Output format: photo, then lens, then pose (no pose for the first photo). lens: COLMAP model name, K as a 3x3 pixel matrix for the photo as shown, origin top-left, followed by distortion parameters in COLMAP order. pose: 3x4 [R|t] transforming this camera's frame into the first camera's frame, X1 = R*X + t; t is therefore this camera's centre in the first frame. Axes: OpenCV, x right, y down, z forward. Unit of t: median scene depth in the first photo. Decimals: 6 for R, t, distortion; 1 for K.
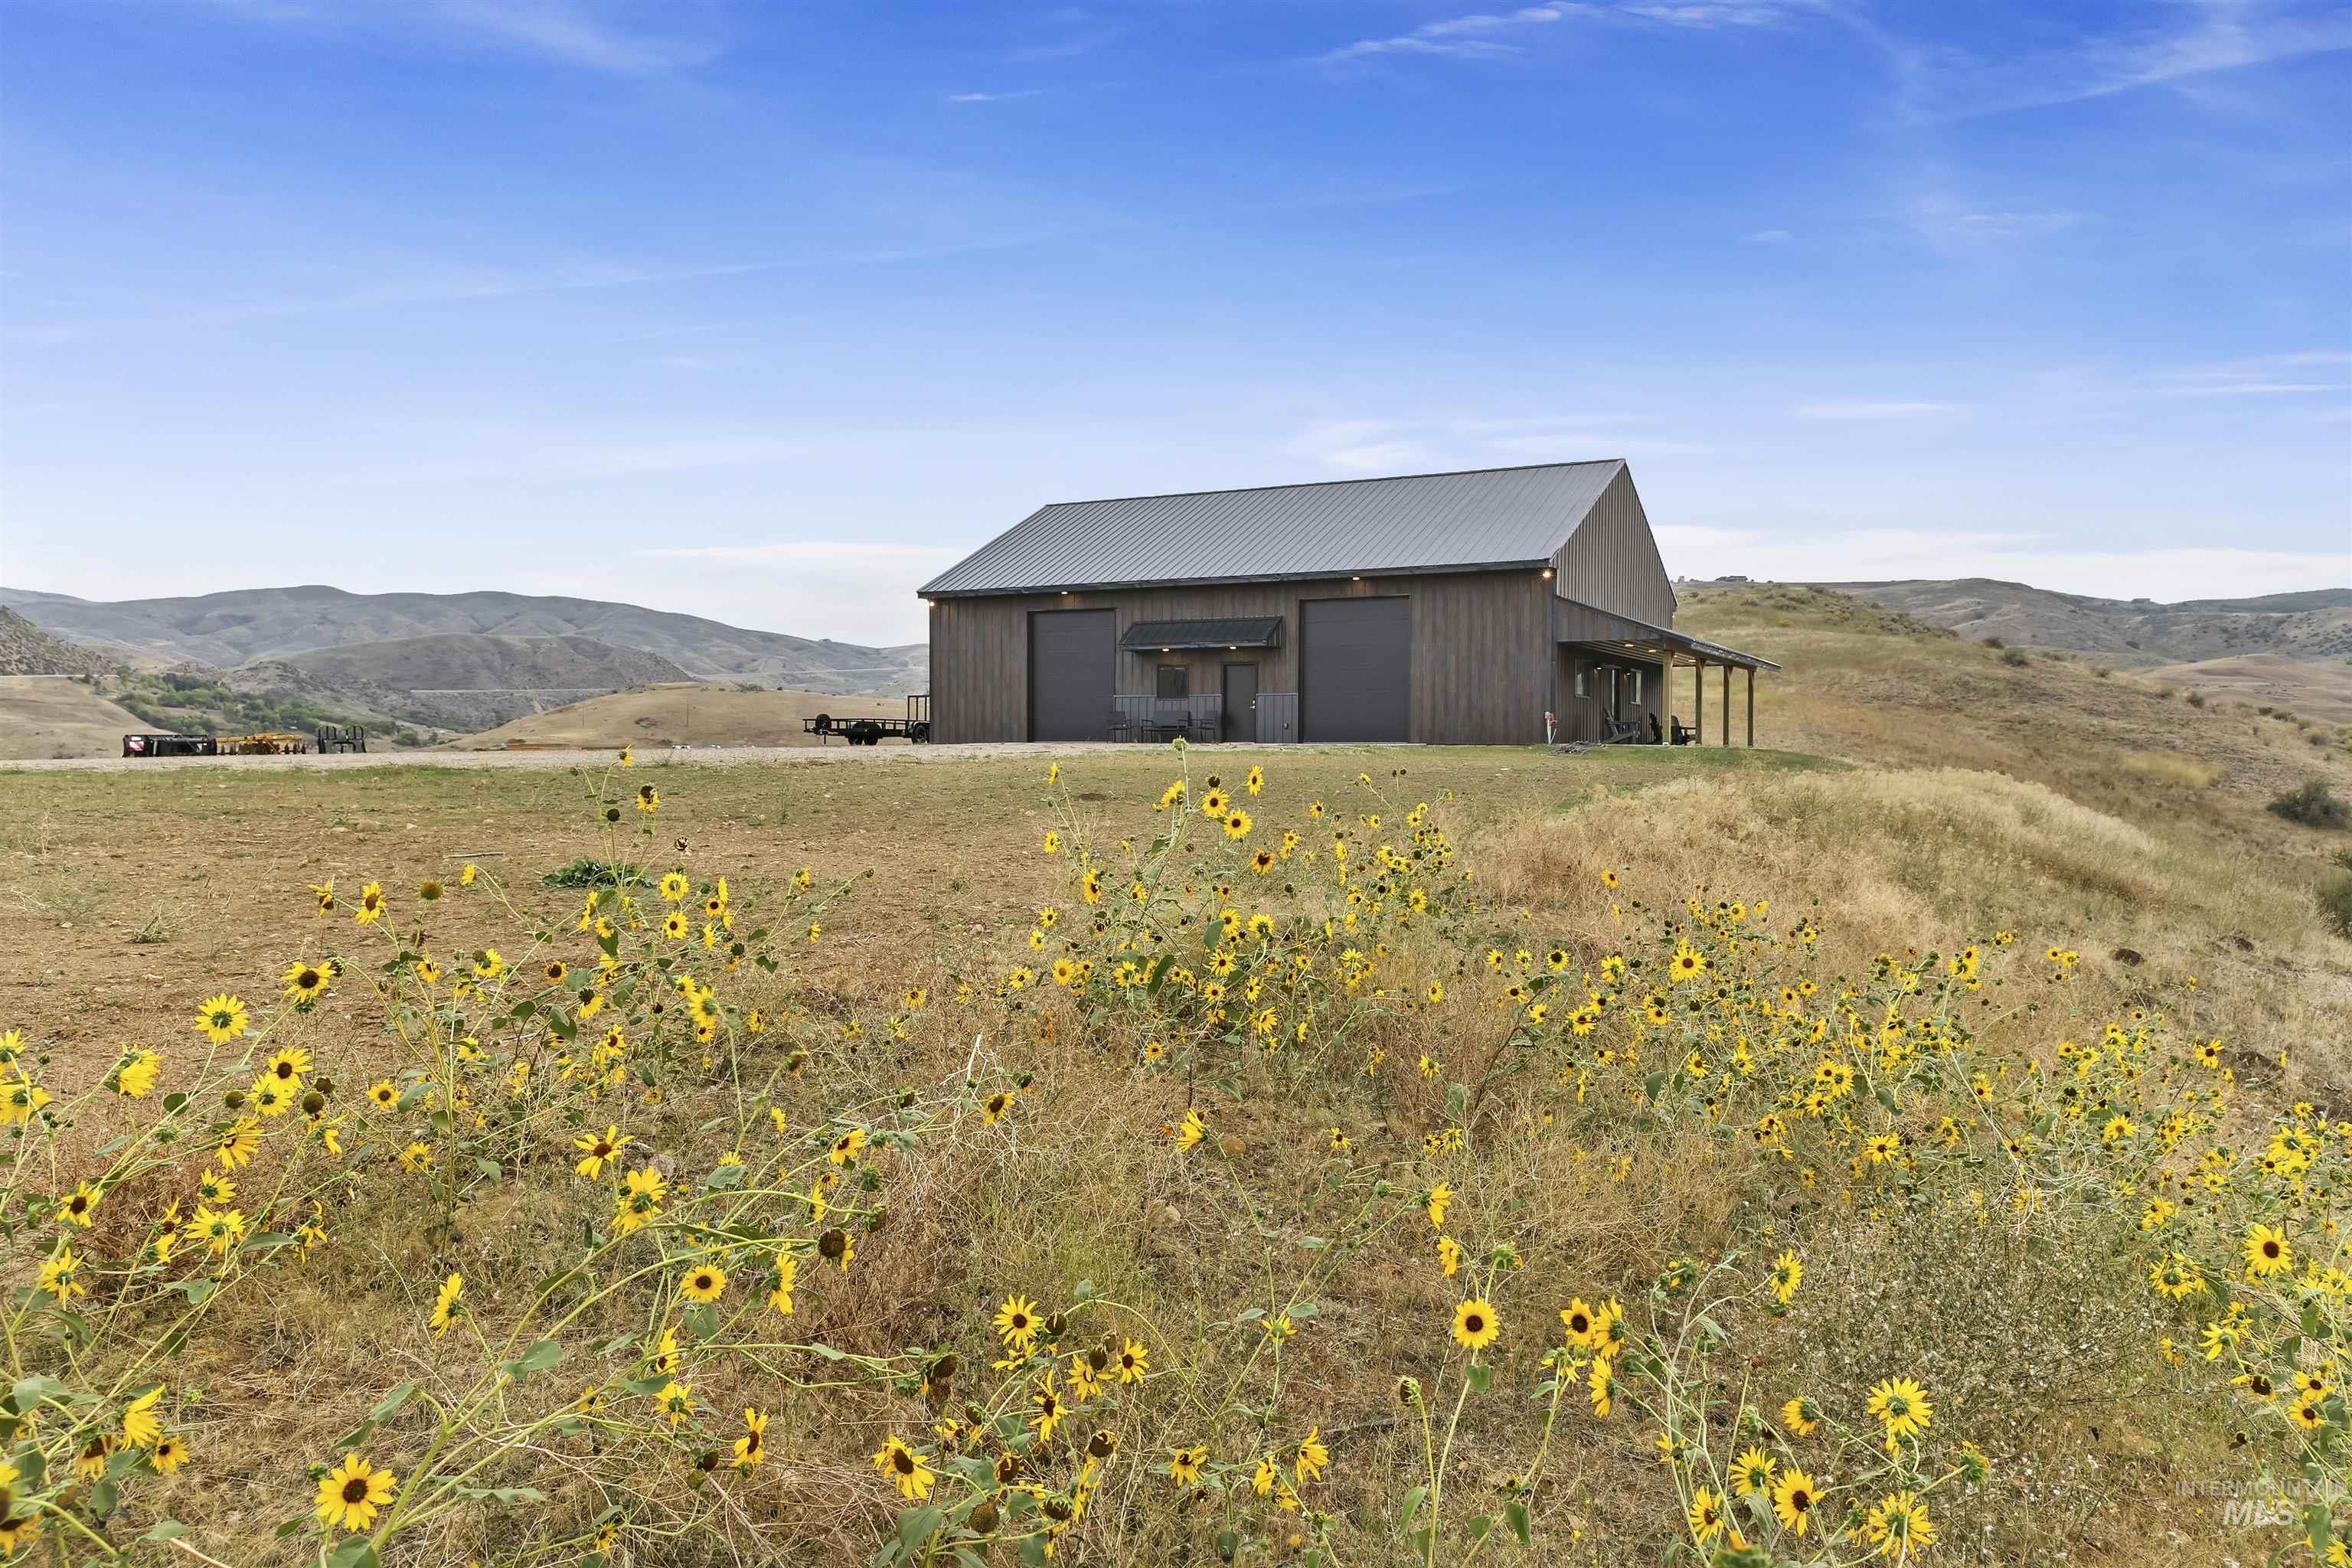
lens RADIAL K [[1809.6, 0, 1179.4], [0, 1809.6, 777.8], [0, 0, 1]] dist [-0.005117, 0.000928]
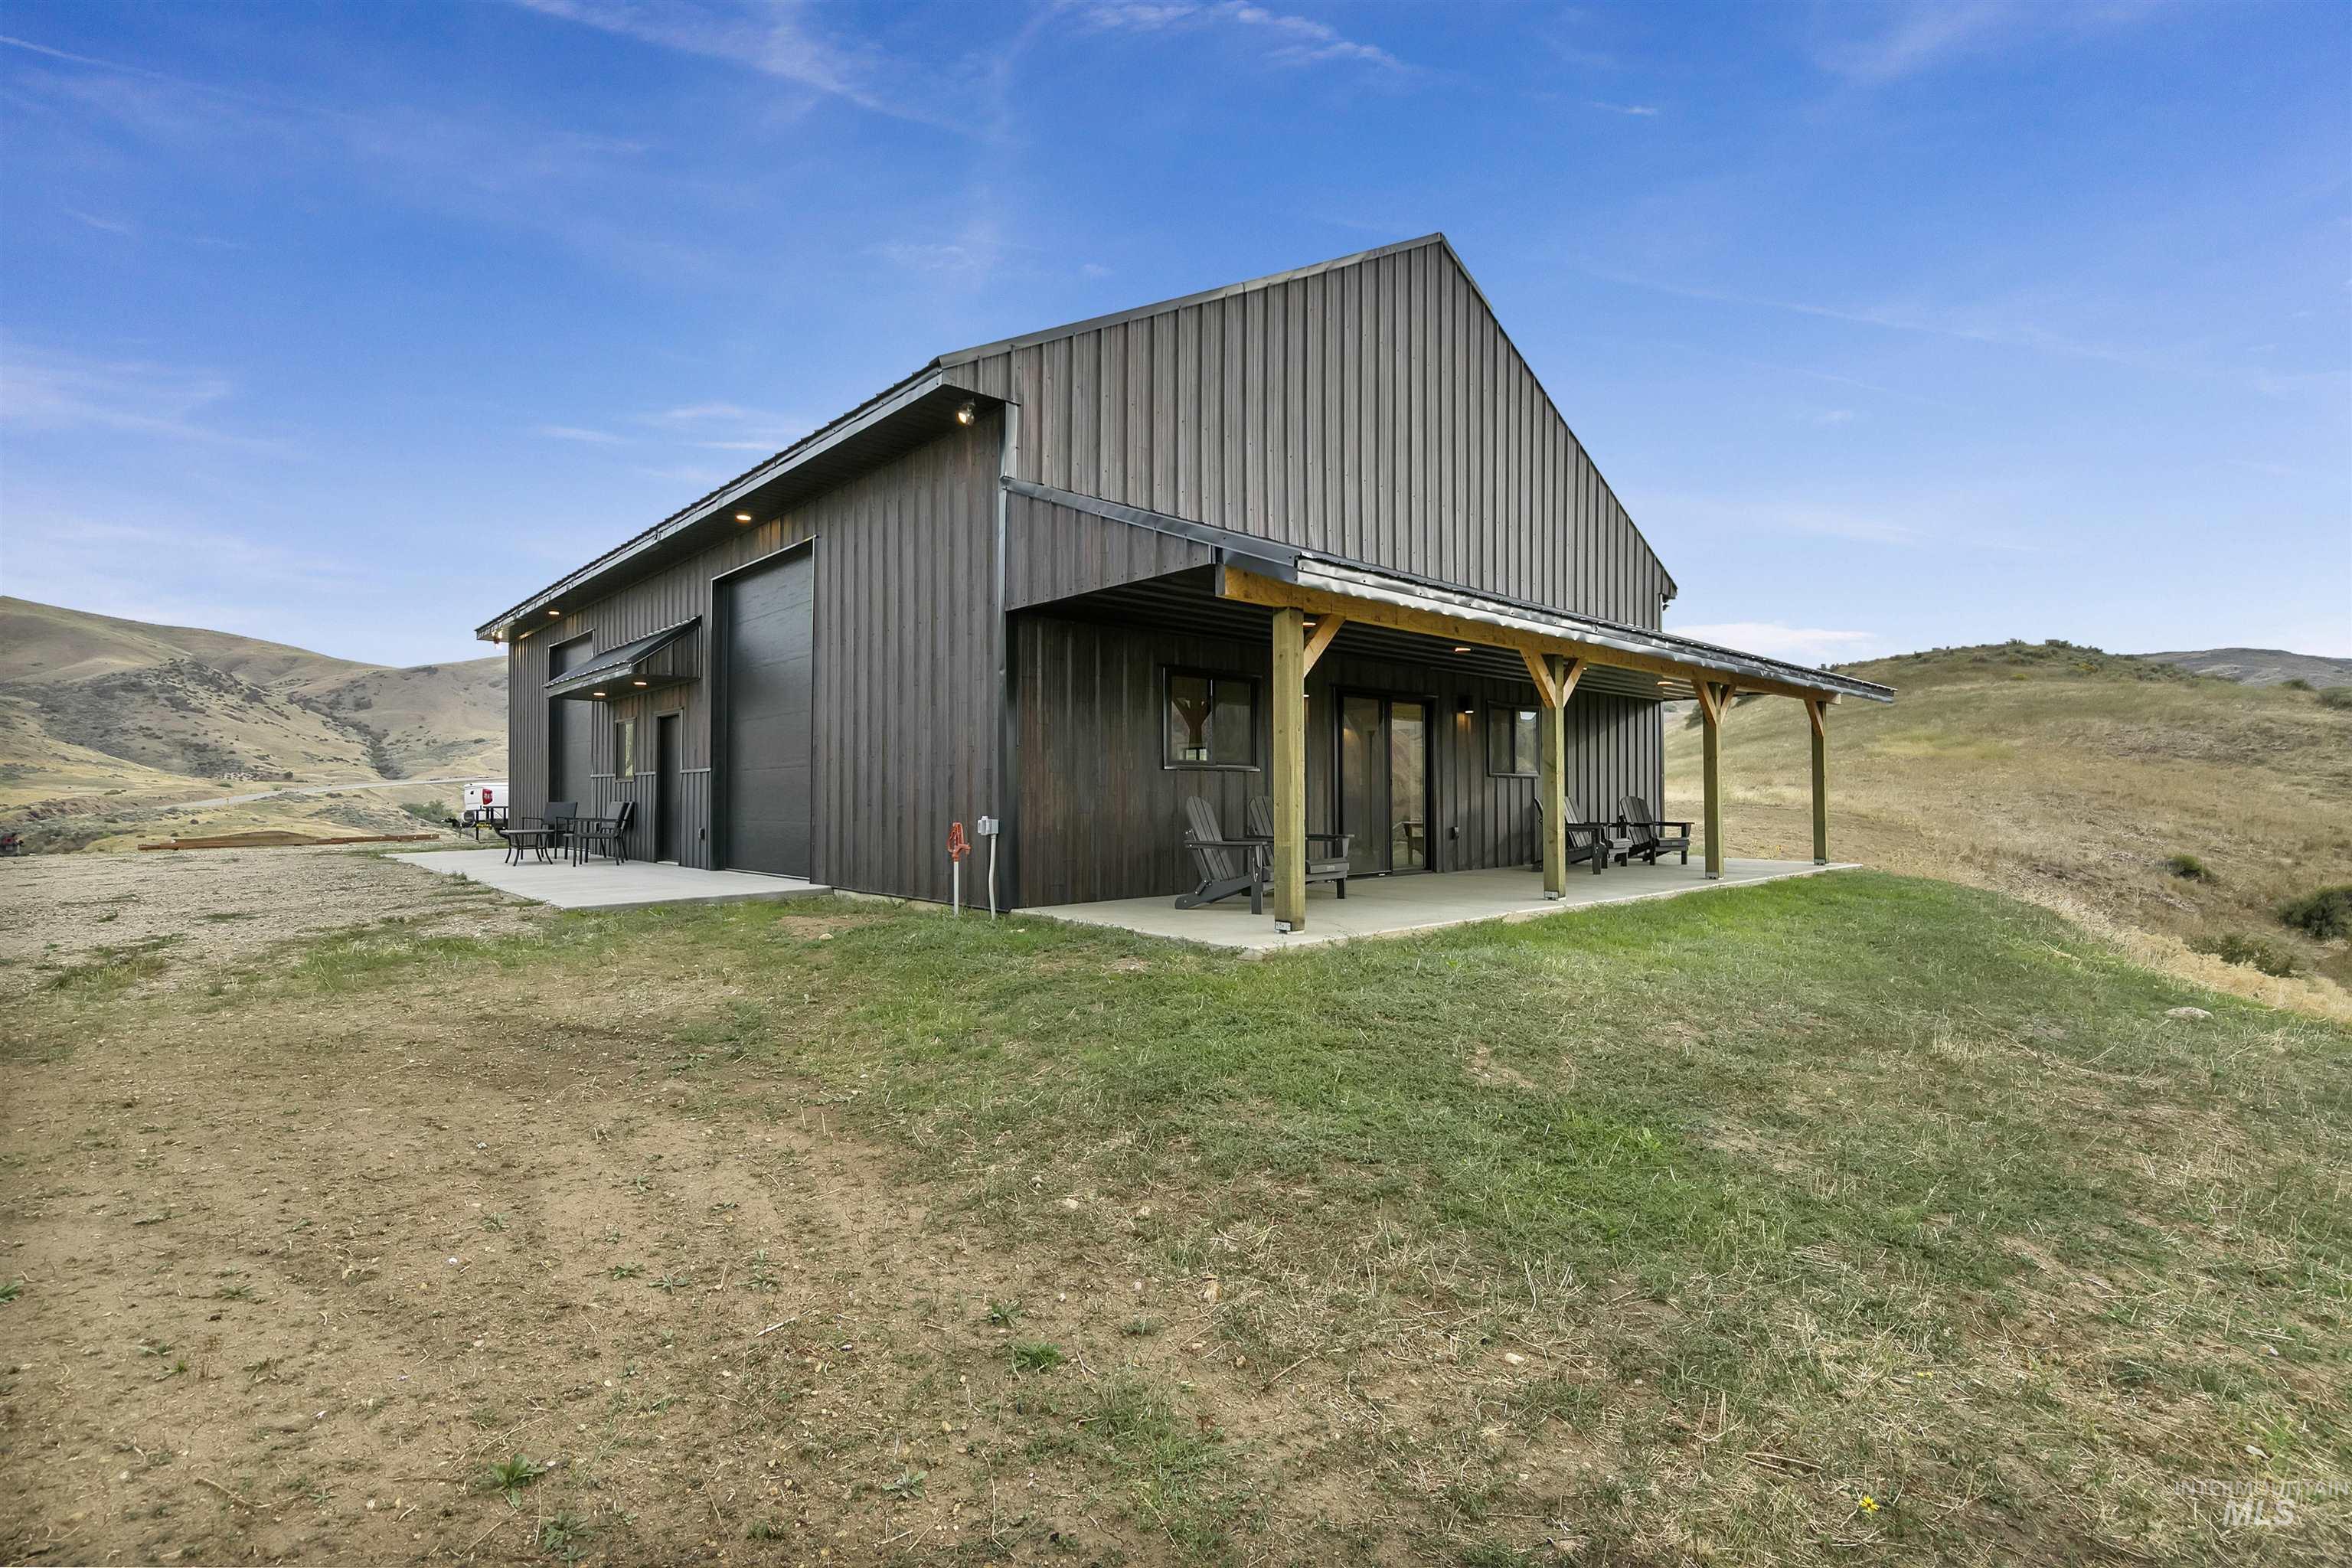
lens RADIAL K [[1093.7, 0, 1169.7], [0, 1093.7, 784.4], [0, 0, 1]] dist [0.002776, 0.000175]
pose [[0.938843, -0.009720, -0.344208, 0.125402], [0.001582, 0.999713, -0.023916, -0.015019], [0.344342, 0.021908, 0.938589, 0.332785]]
